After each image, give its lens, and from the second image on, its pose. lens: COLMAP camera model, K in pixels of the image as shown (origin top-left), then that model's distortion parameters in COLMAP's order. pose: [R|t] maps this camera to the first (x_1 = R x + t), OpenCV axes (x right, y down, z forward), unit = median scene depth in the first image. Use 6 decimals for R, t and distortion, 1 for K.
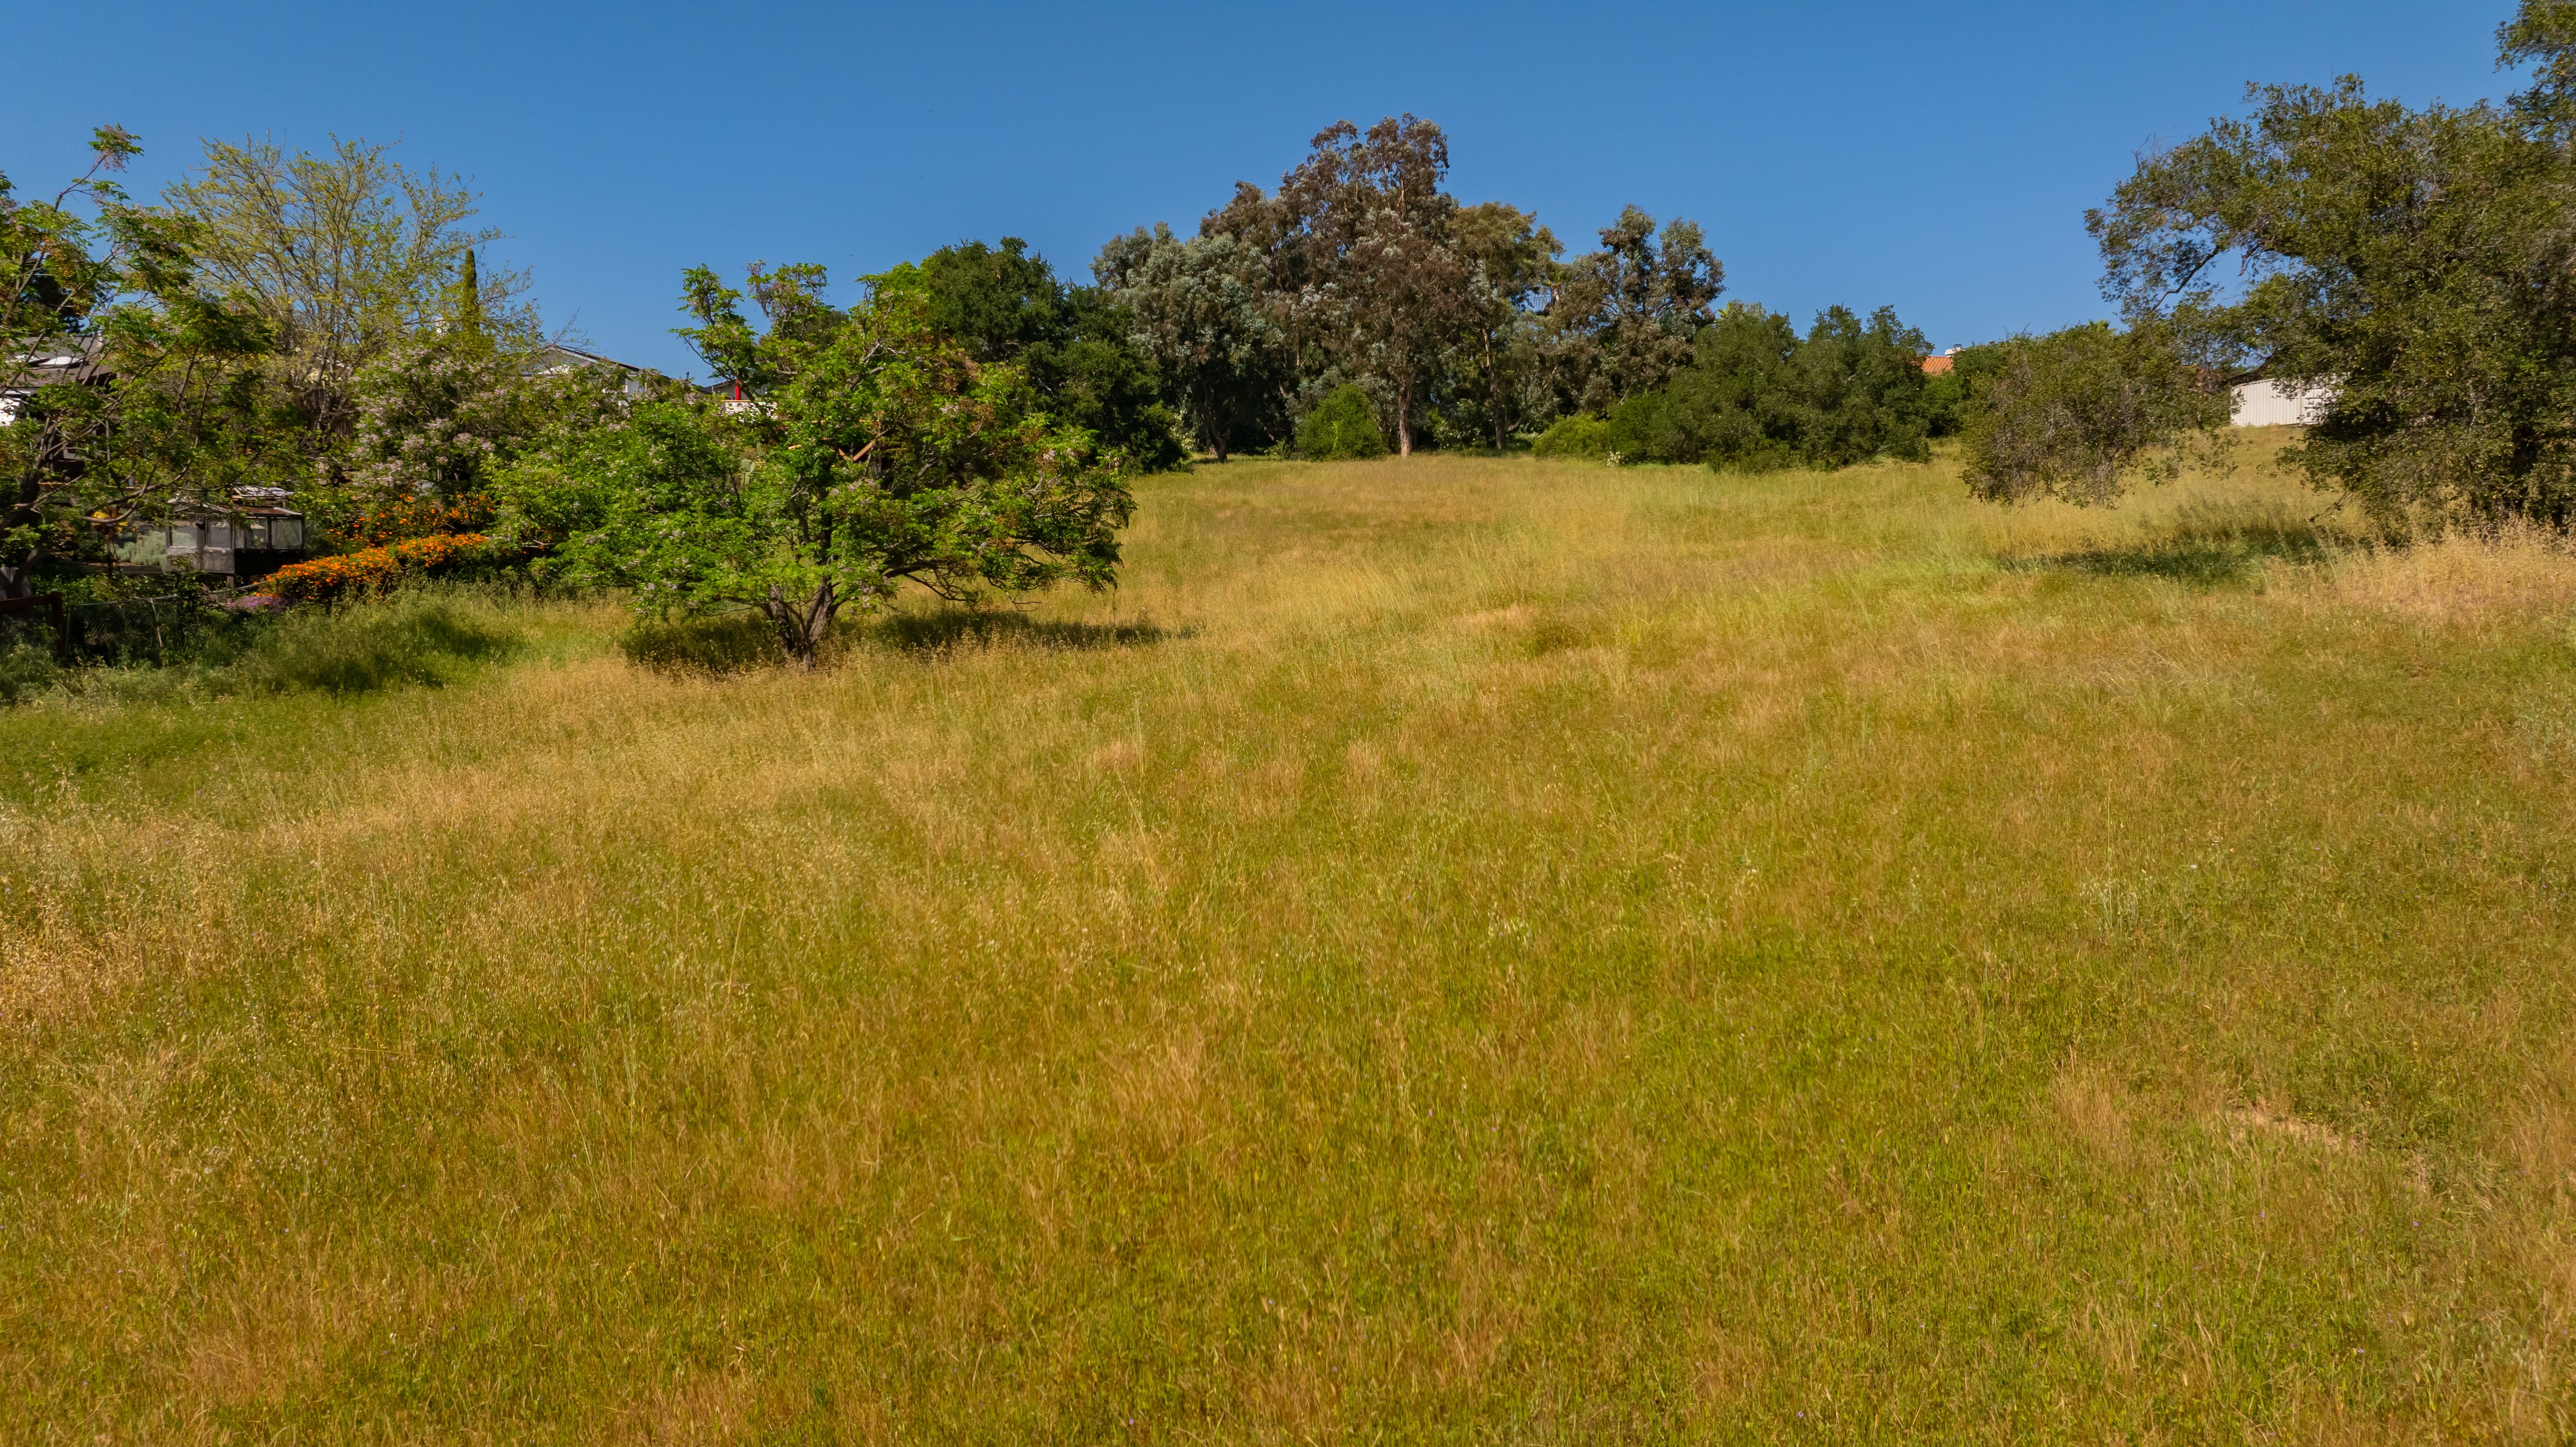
lens RADIAL K [[1822.1, 0, 1203.7], [0, 1822.1, 744.4], [0, 0, 1]] dist [-0.020720, 0.021901]
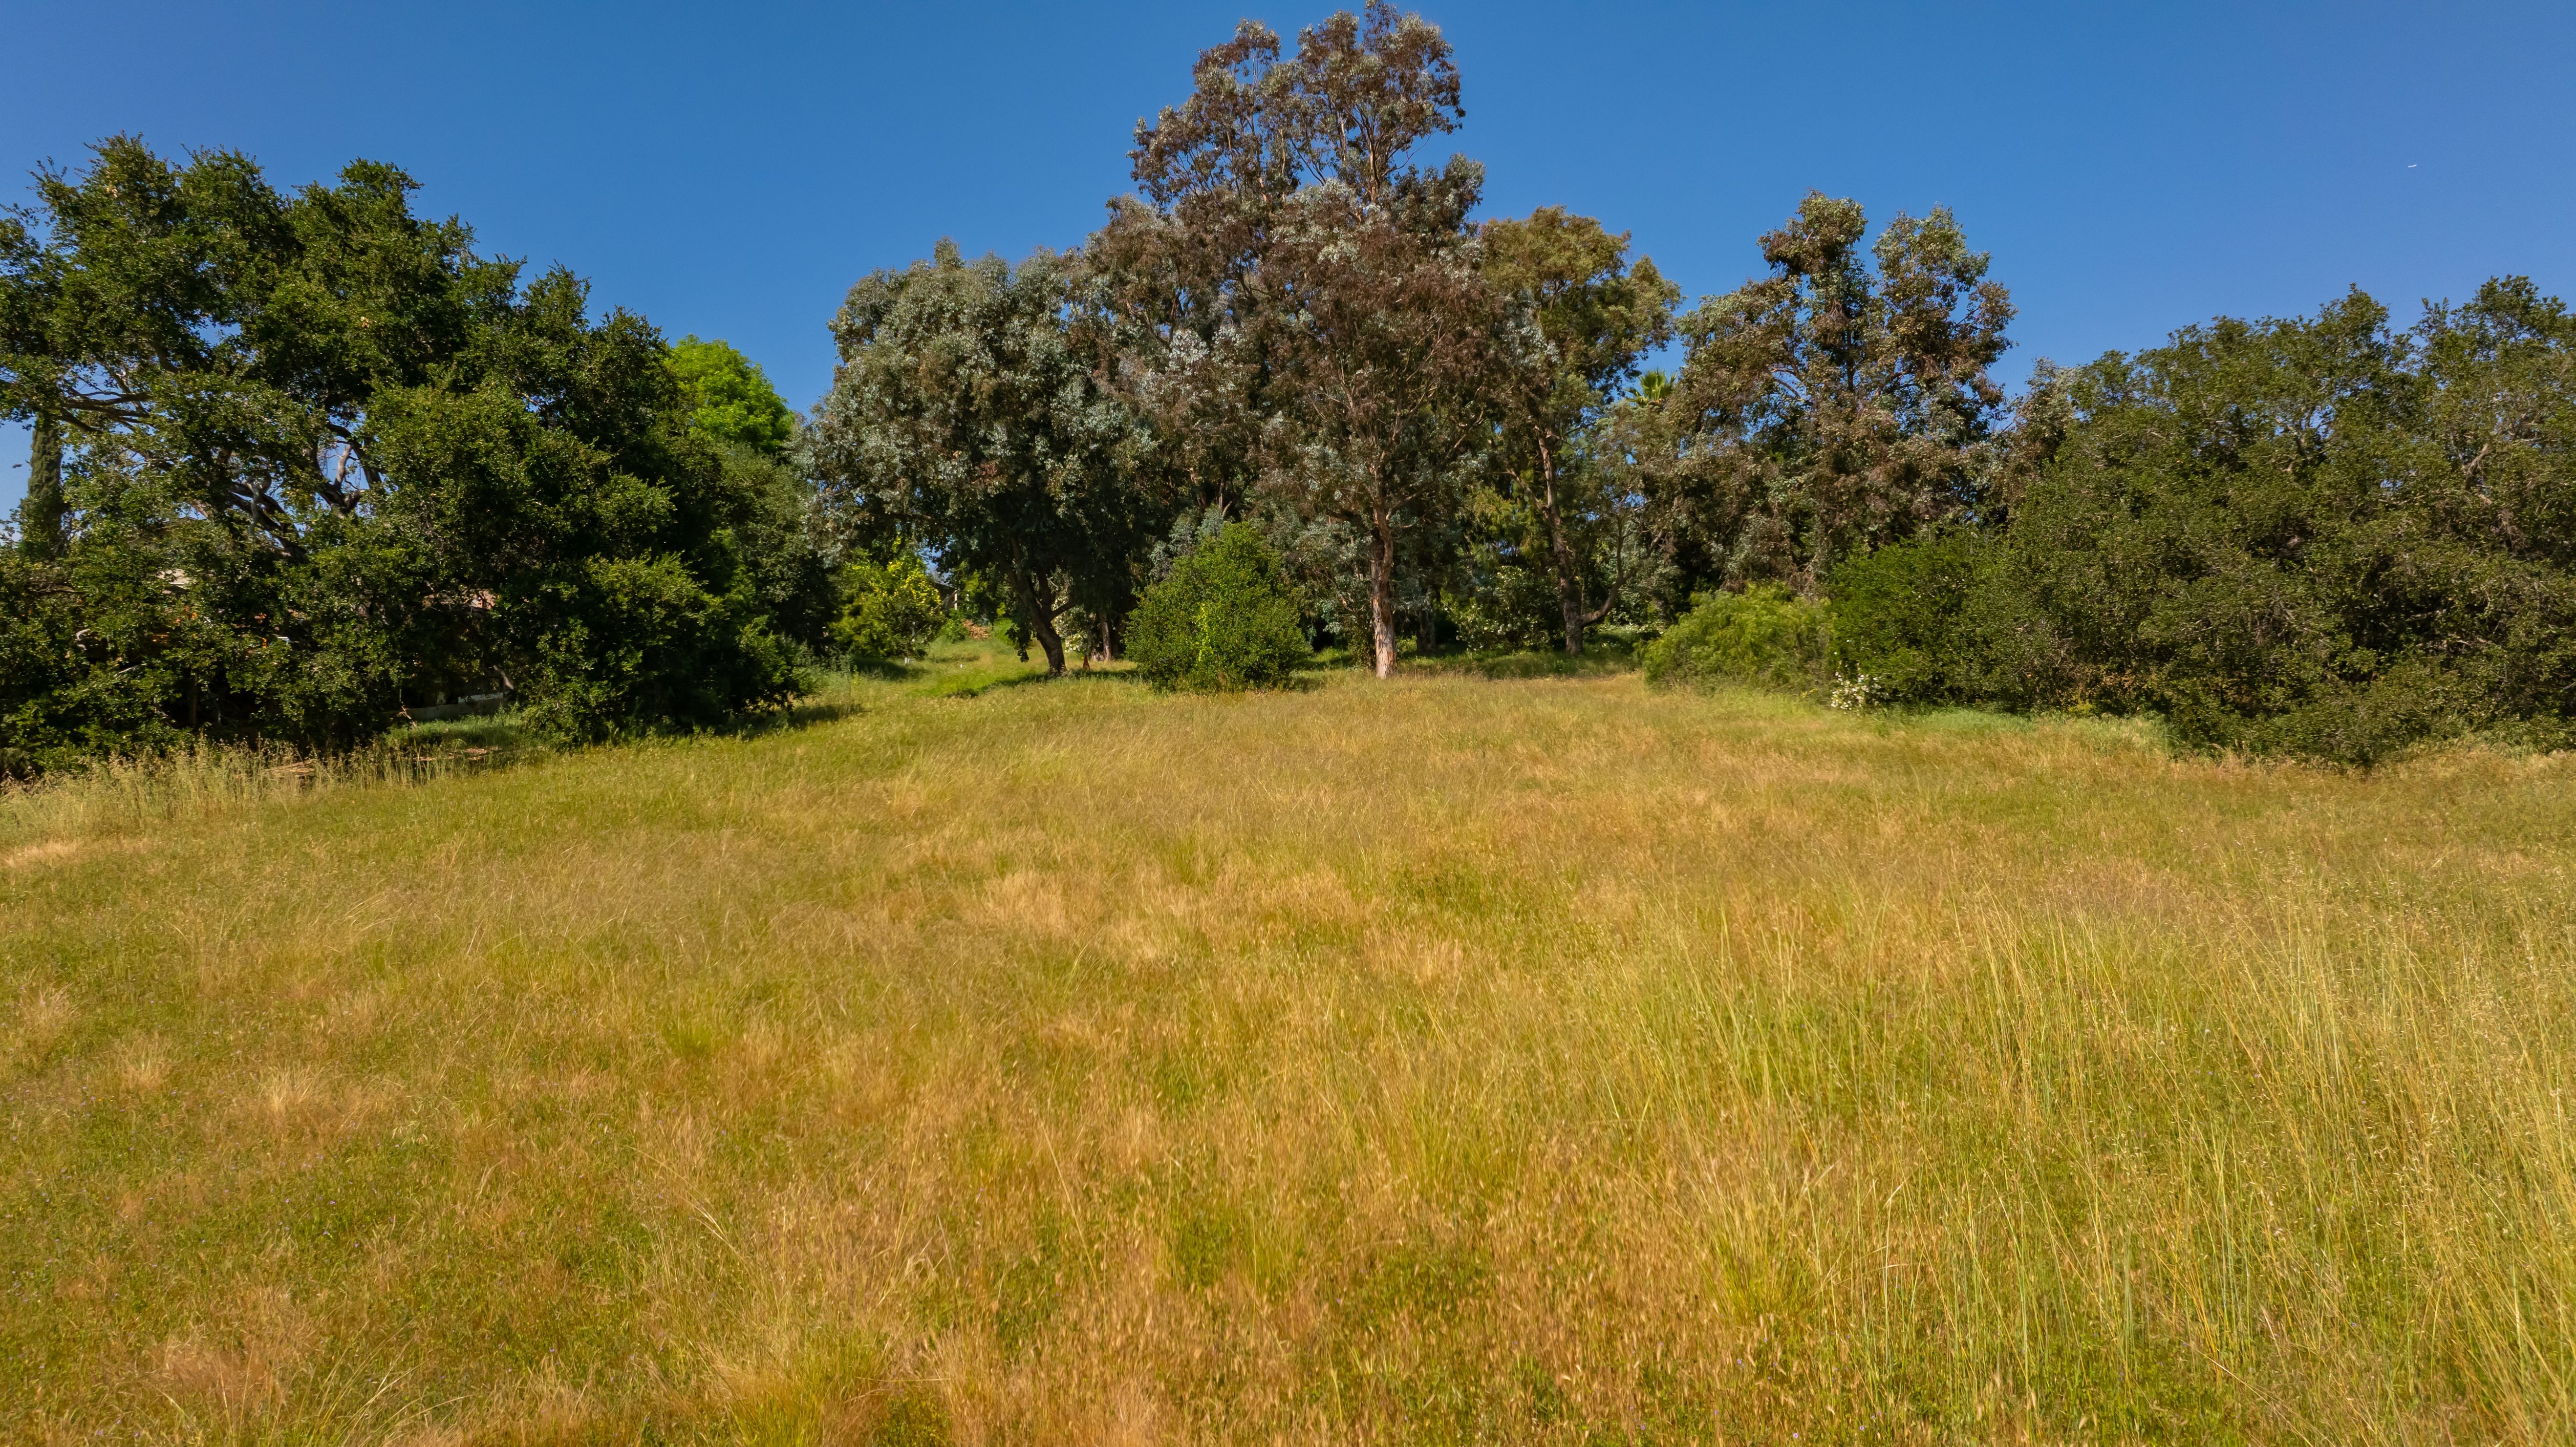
lens RADIAL K [[1822.1, 0, 1274.3], [0, 1822.1, 737.1], [0, 0, 1]] dist [-0.020720, 0.021901]
pose [[0.999996, -0.001719, -0.002423, 0.080966], [0.001455, 0.994491, -0.104812, -0.087713], [0.002590, 0.104808, 0.994489, 0.499542]]
